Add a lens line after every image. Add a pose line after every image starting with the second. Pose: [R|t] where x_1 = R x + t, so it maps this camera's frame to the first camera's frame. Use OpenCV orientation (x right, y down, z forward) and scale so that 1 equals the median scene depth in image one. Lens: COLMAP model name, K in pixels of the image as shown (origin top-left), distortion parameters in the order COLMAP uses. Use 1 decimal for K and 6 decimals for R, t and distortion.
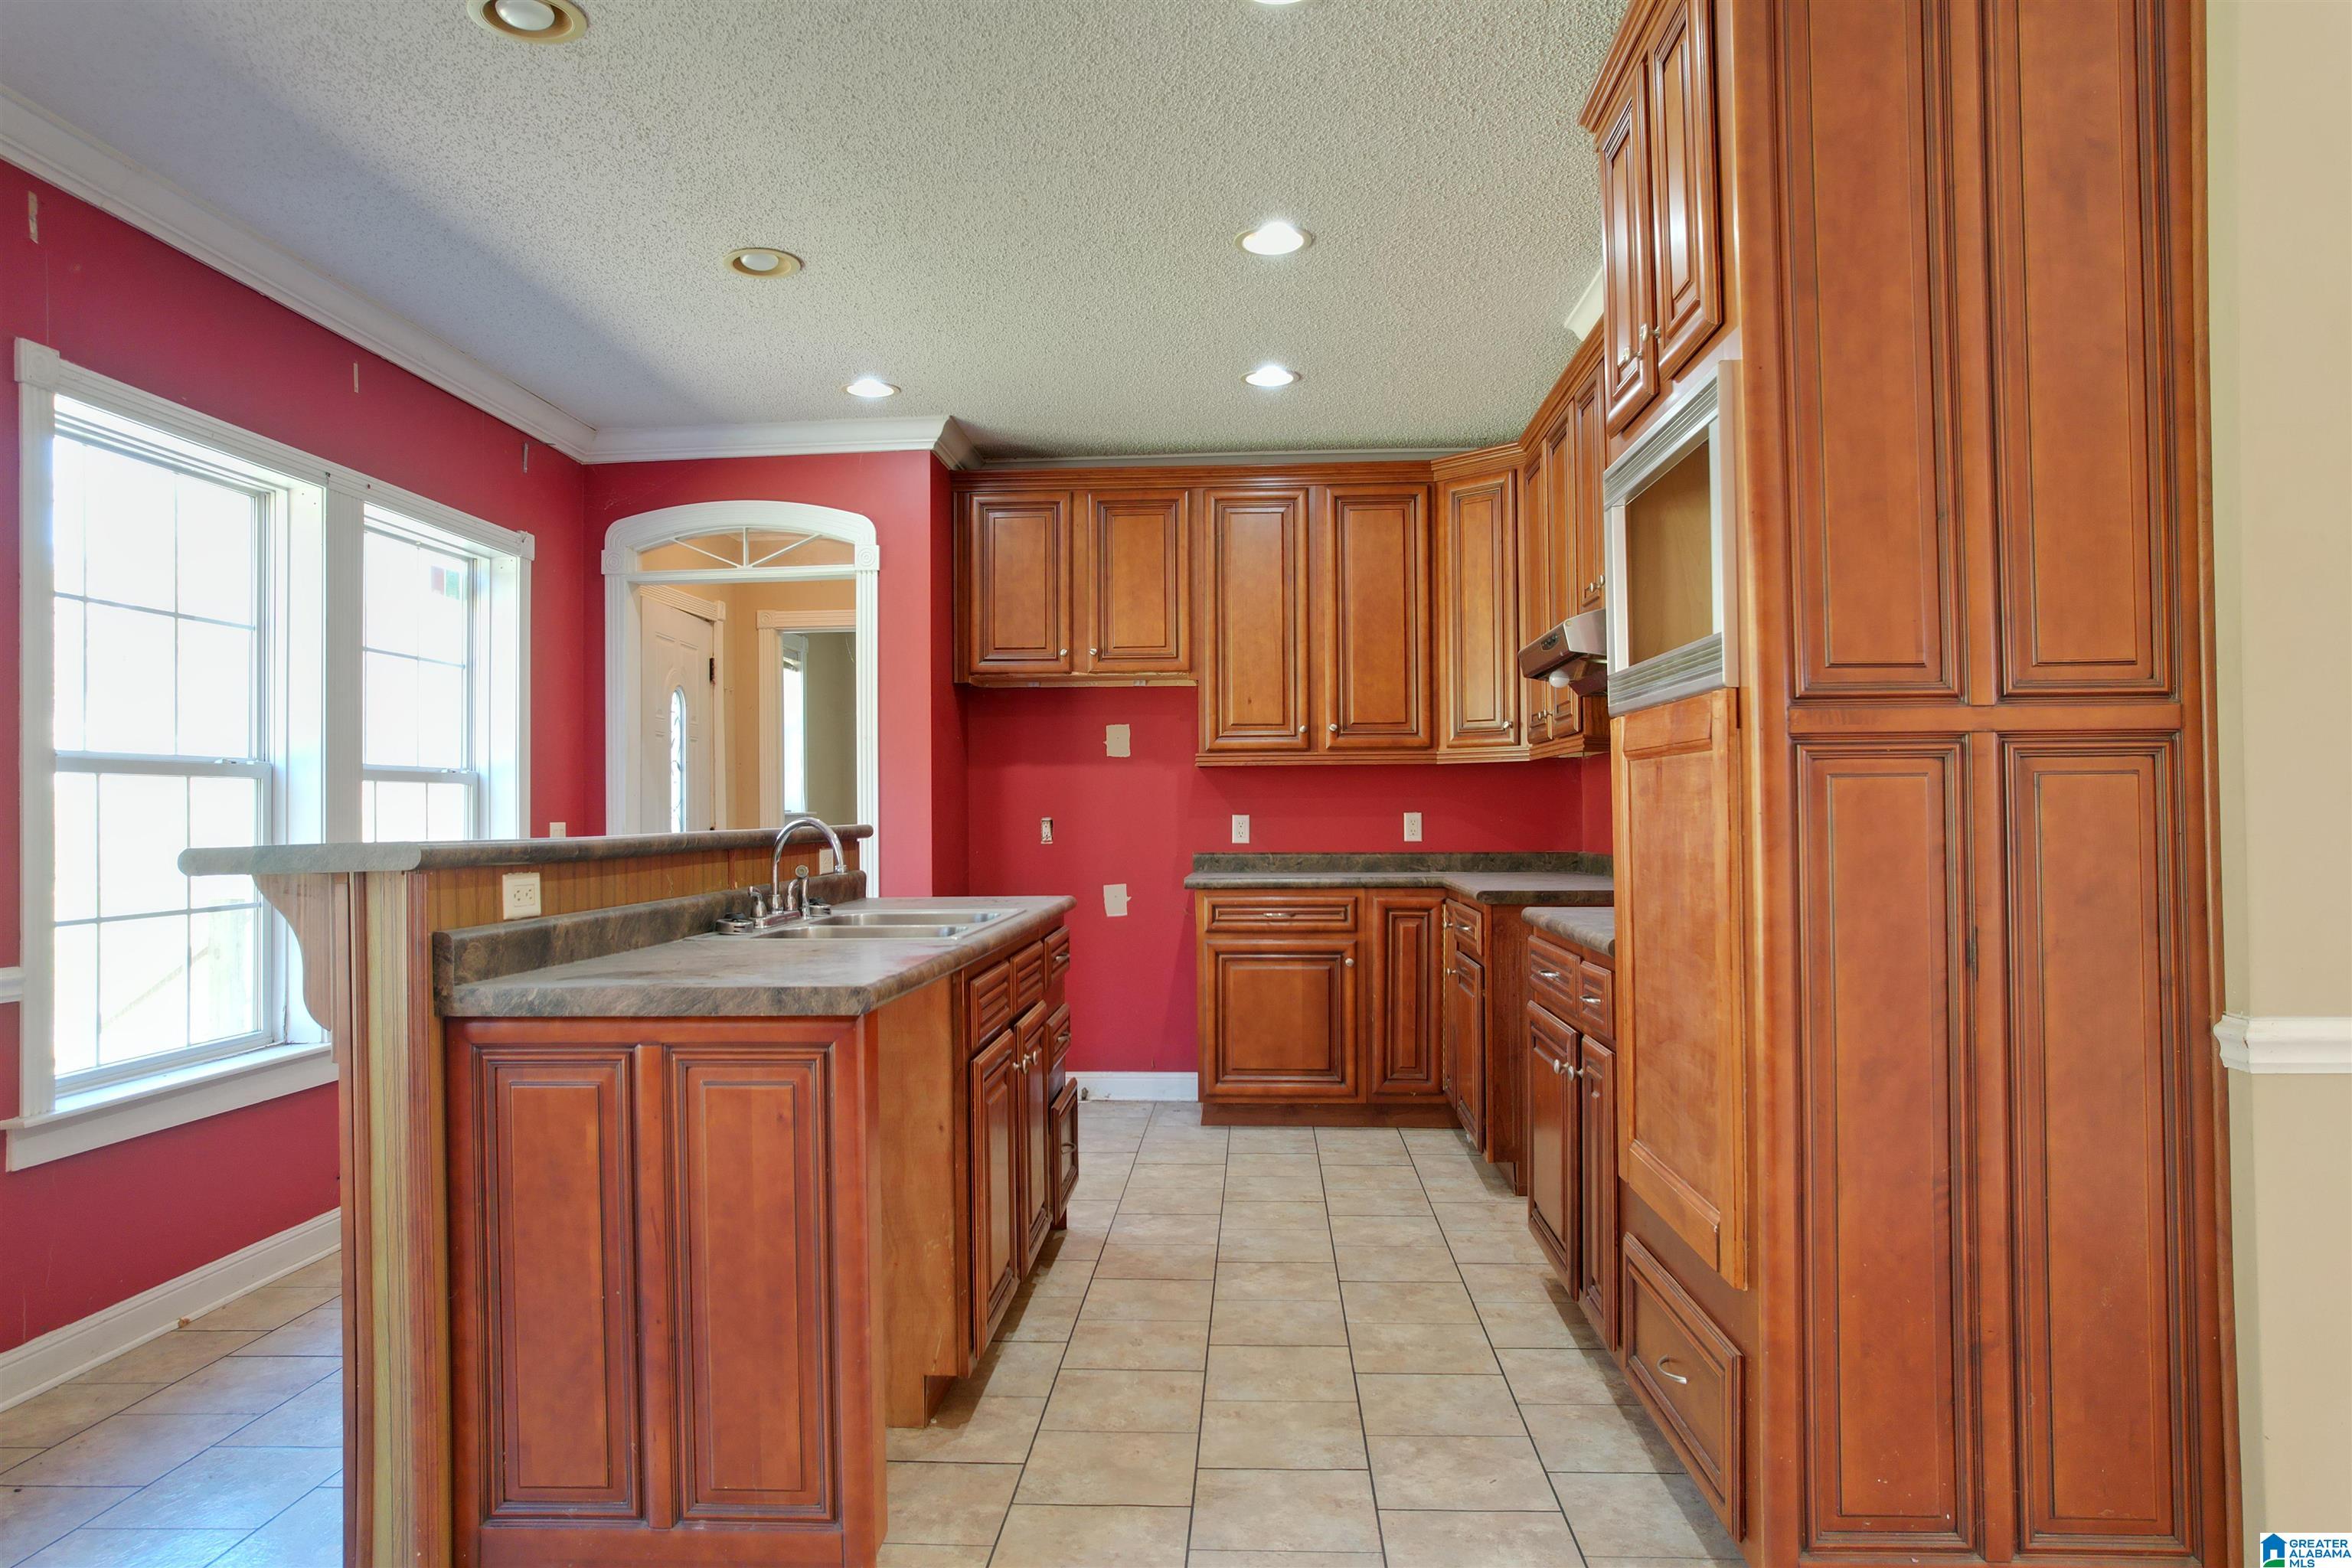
lens RADIAL K [[1502.6, 0, 1185.2], [0, 1502.6, 793.1], [0, 0, 1]] dist [-0.075727, 0.066245]
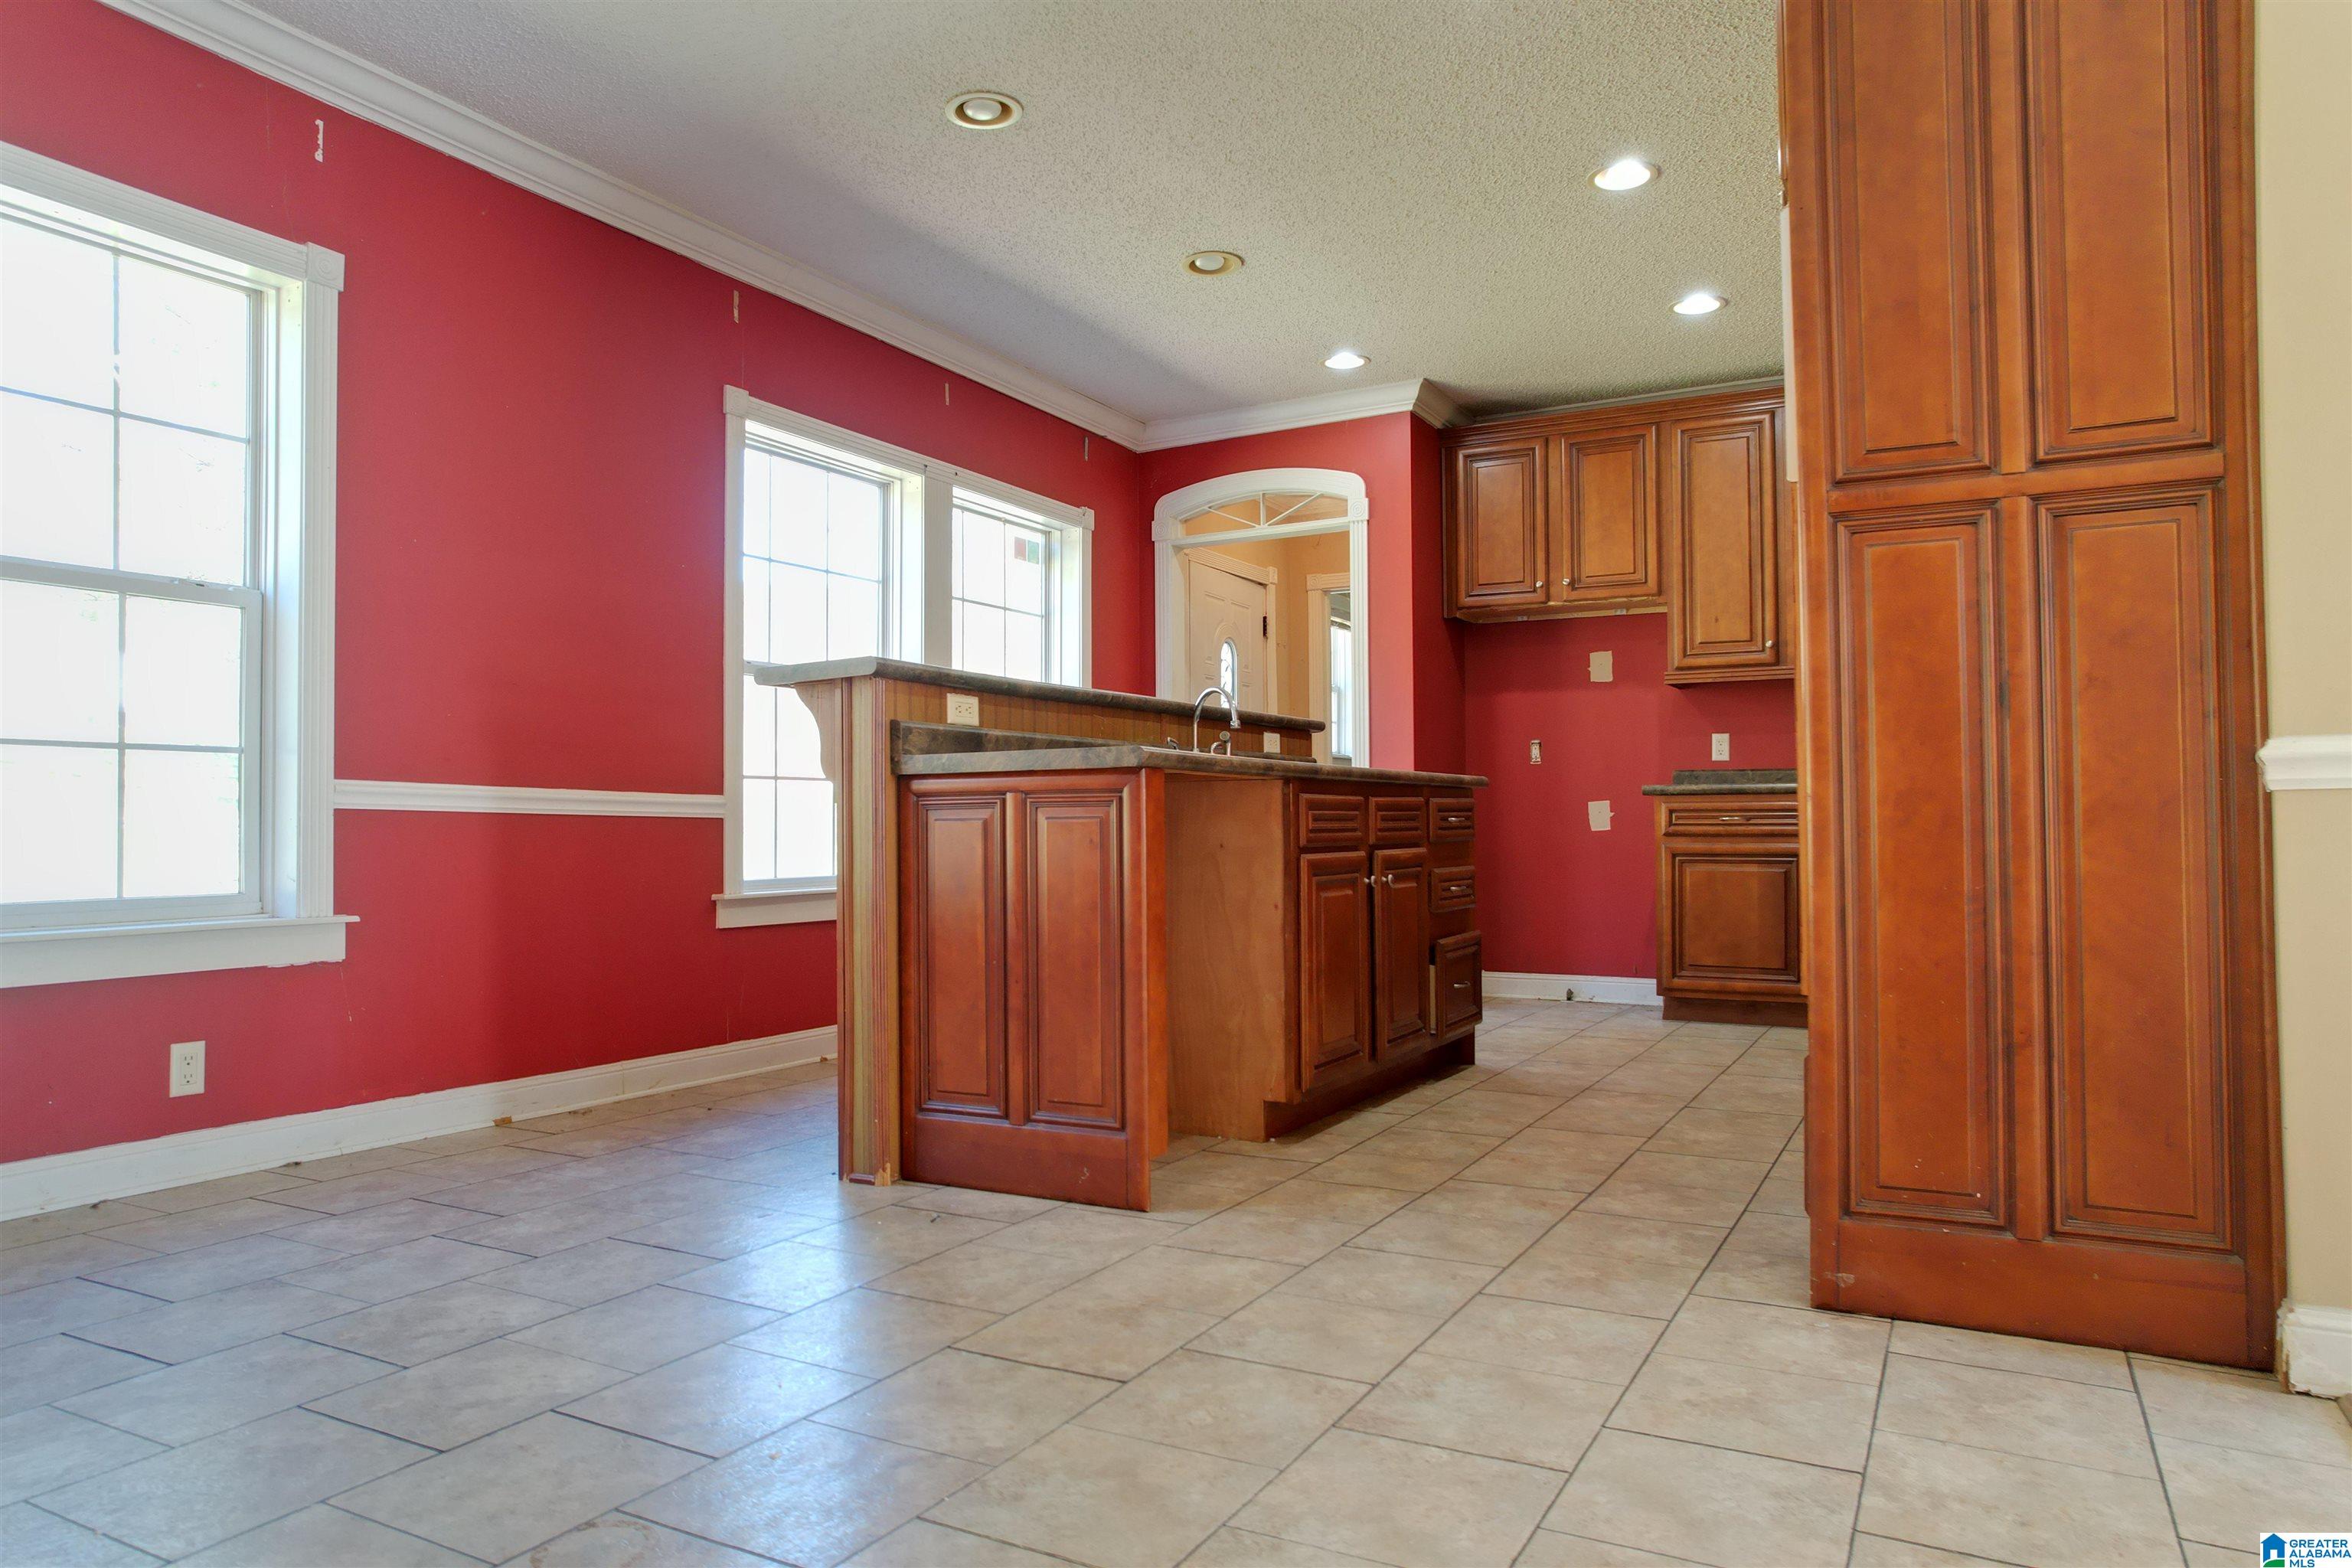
lens RADIAL K [[1502.6, 0, 1183.4], [0, 1502.6, 793.8], [0, 0, 1]] dist [-0.075727, 0.066245]
pose [[0.901428, -0.004615, -0.432904, 0.210003], [0.002487, 0.999982, -0.005482, 0.086904], [0.432921, 0.003865, 0.901424, -0.127981]]
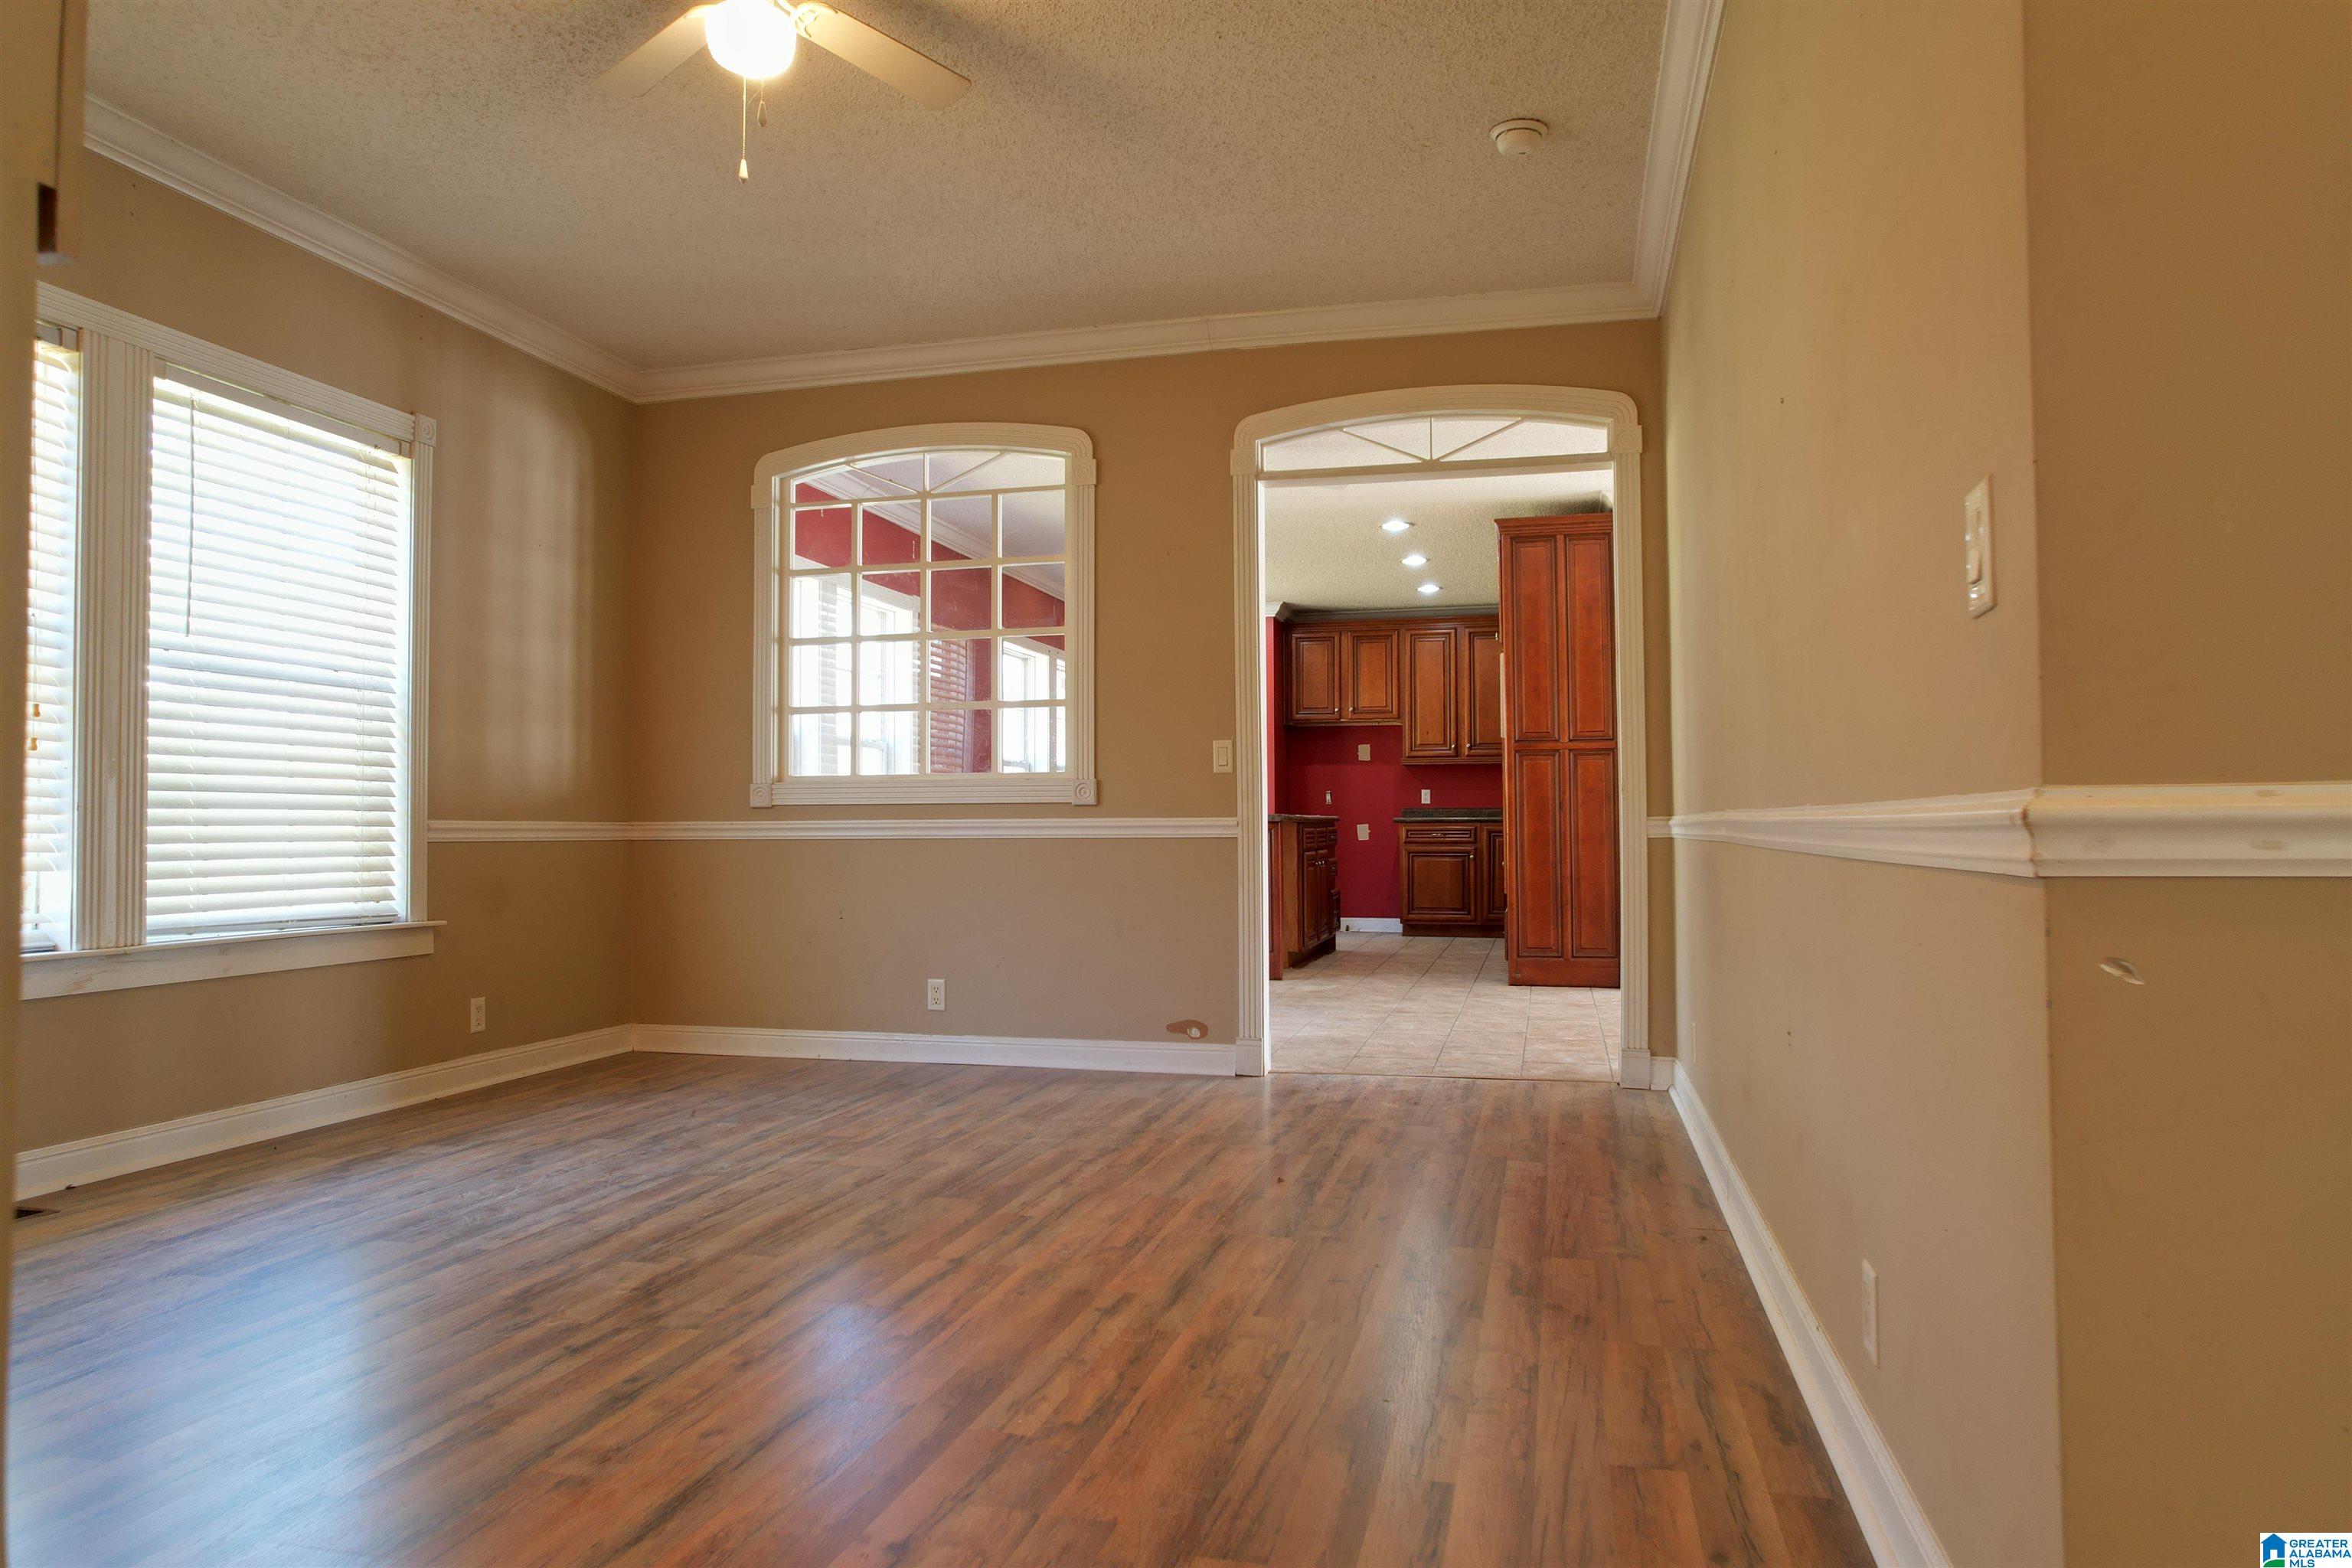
lens RADIAL K [[1502.6, 0, 1199.2], [0, 1502.6, 768.7], [0, 0, 1]] dist [-0.075727, 0.066245]
pose [[0.984052, -0.002534, -0.177865, 0.134657], [-0.001756, 0.999711, -0.023956, 0.049993], [0.177875, 0.023886, 0.983763, -1.432502]]
